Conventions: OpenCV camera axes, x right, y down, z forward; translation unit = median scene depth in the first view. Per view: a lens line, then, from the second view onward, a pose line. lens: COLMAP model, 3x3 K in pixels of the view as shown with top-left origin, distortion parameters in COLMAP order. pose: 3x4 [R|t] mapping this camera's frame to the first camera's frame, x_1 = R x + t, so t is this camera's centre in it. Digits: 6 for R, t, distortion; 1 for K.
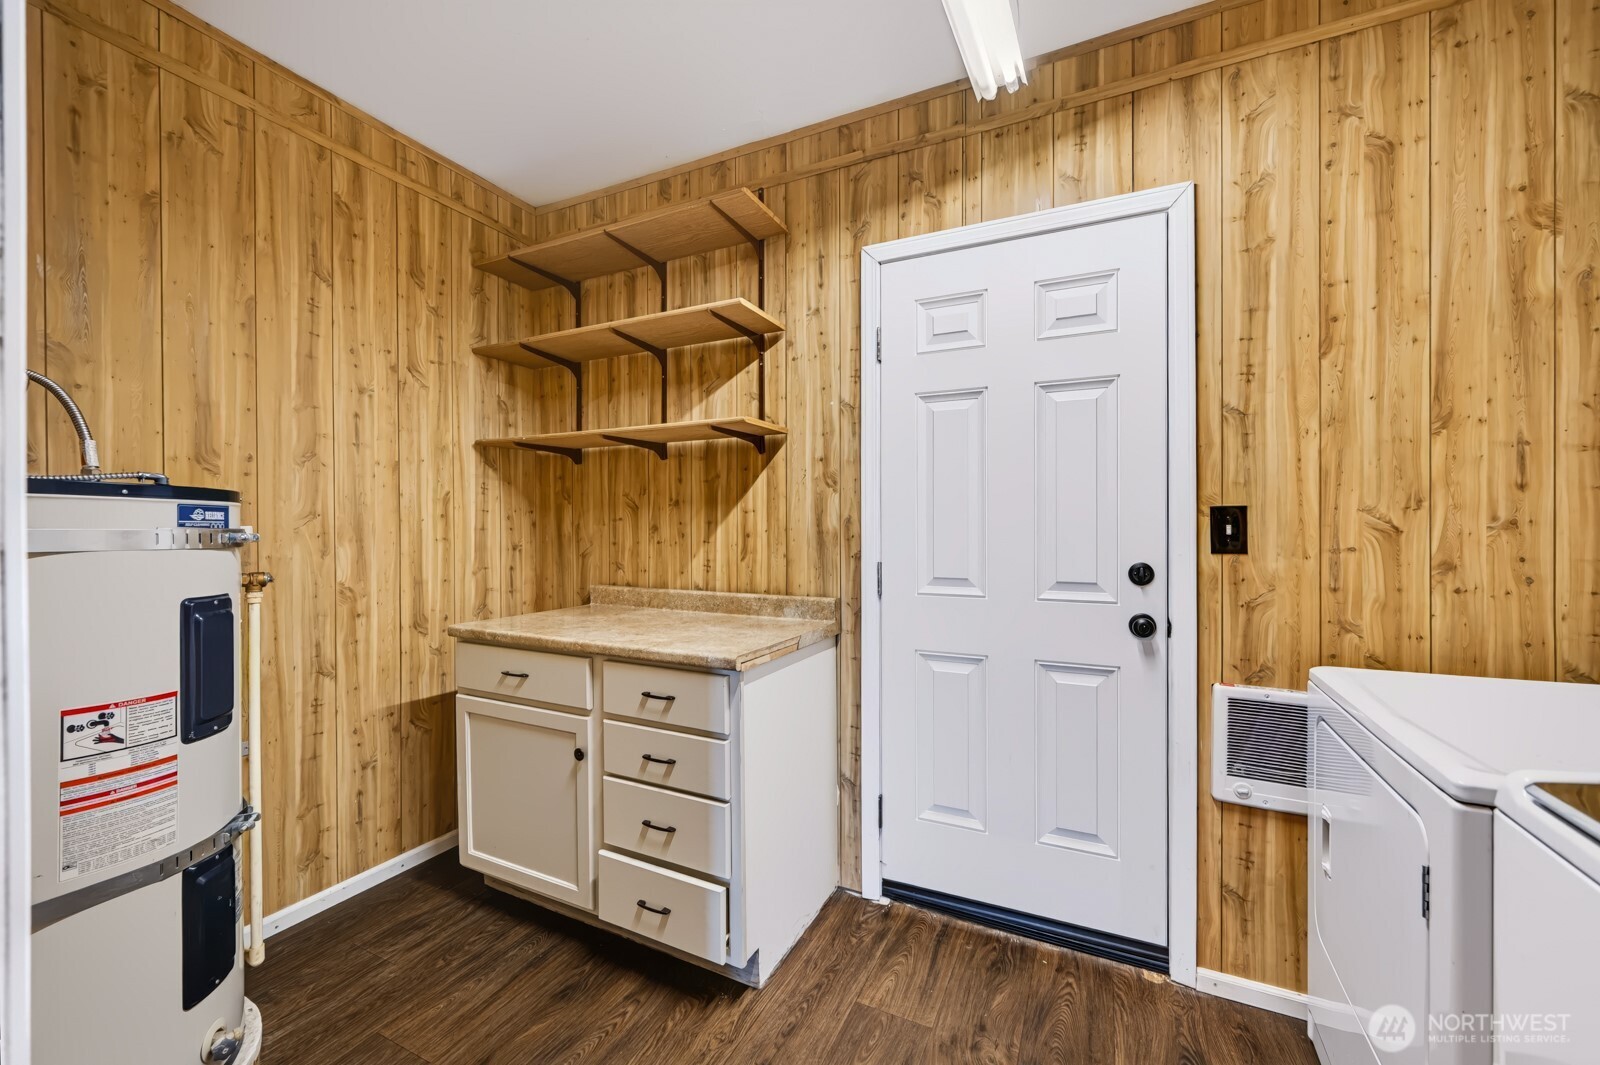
lens RADIAL K [[631.0, 0, 809.2], [0, 631.0, 543.6], [0, 0, 1]] dist [-0.001665, -0.001513]
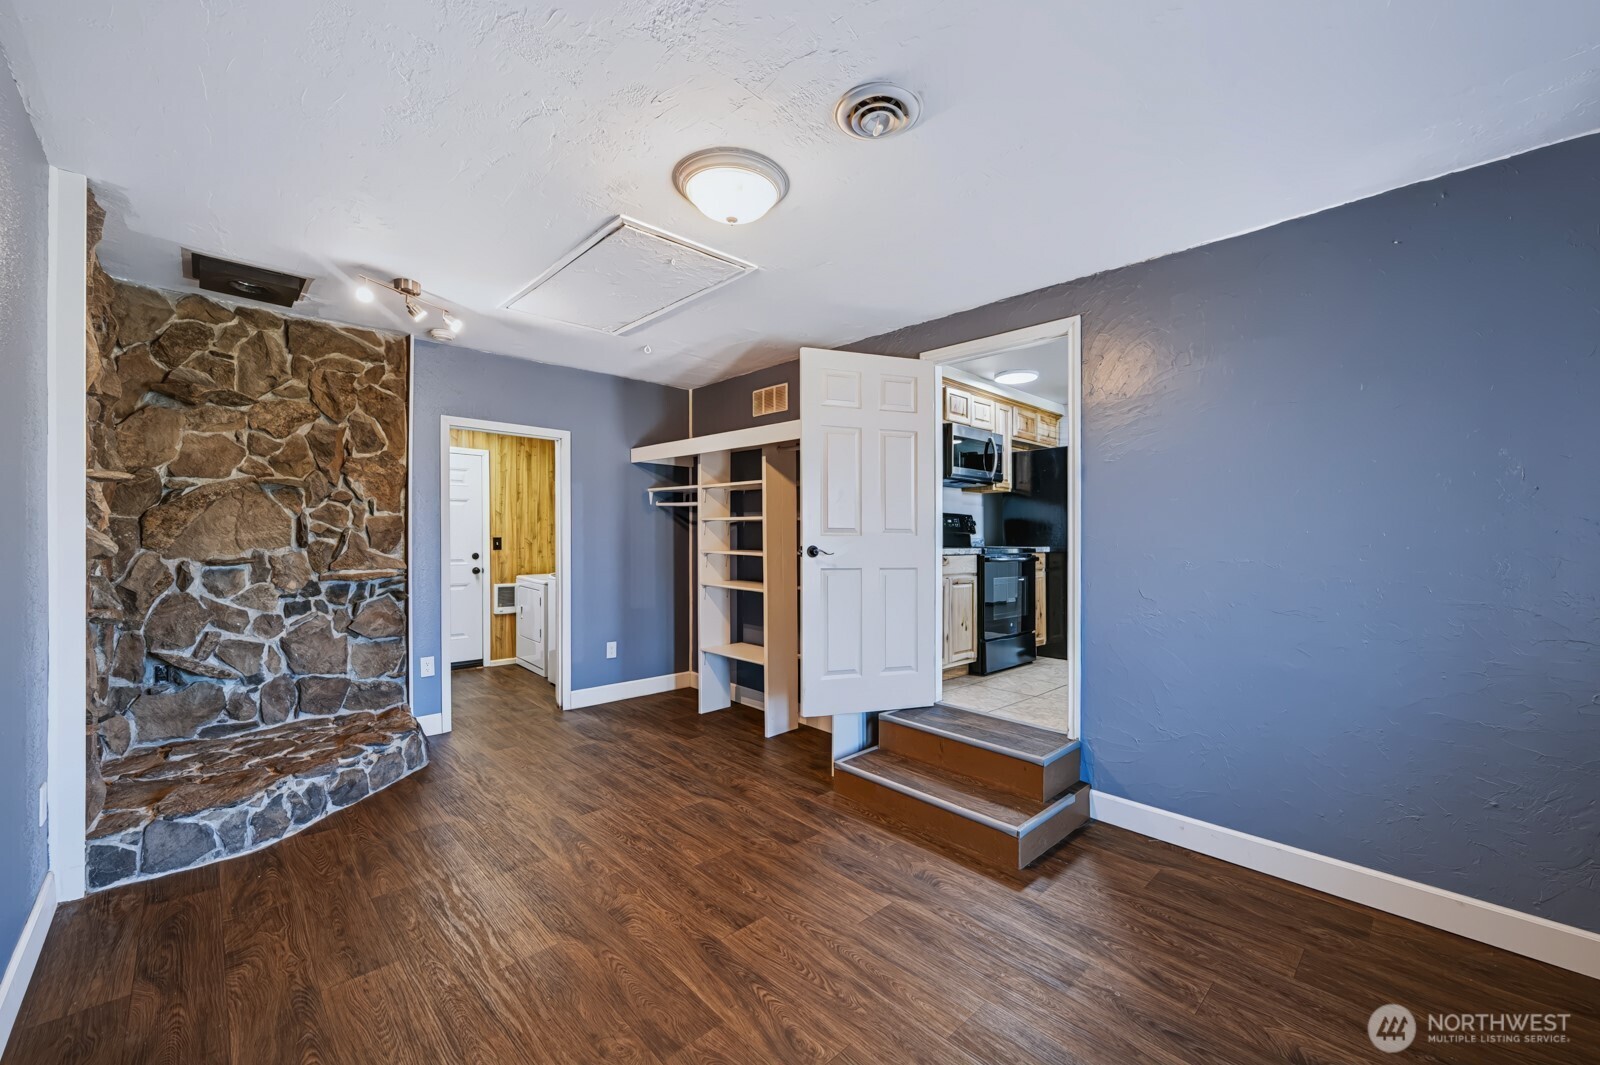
lens RADIAL K [[631.0, 0, 787.2], [0, 631.0, 531.8], [0, 0, 1]] dist [-0.001665, -0.001513]
pose [[0.360465, 0.002817, 0.932768, -2.328154], [0.007504, 0.999954, -0.005920, -0.058931], [-0.932742, 0.009133, 0.360428, -2.072179]]
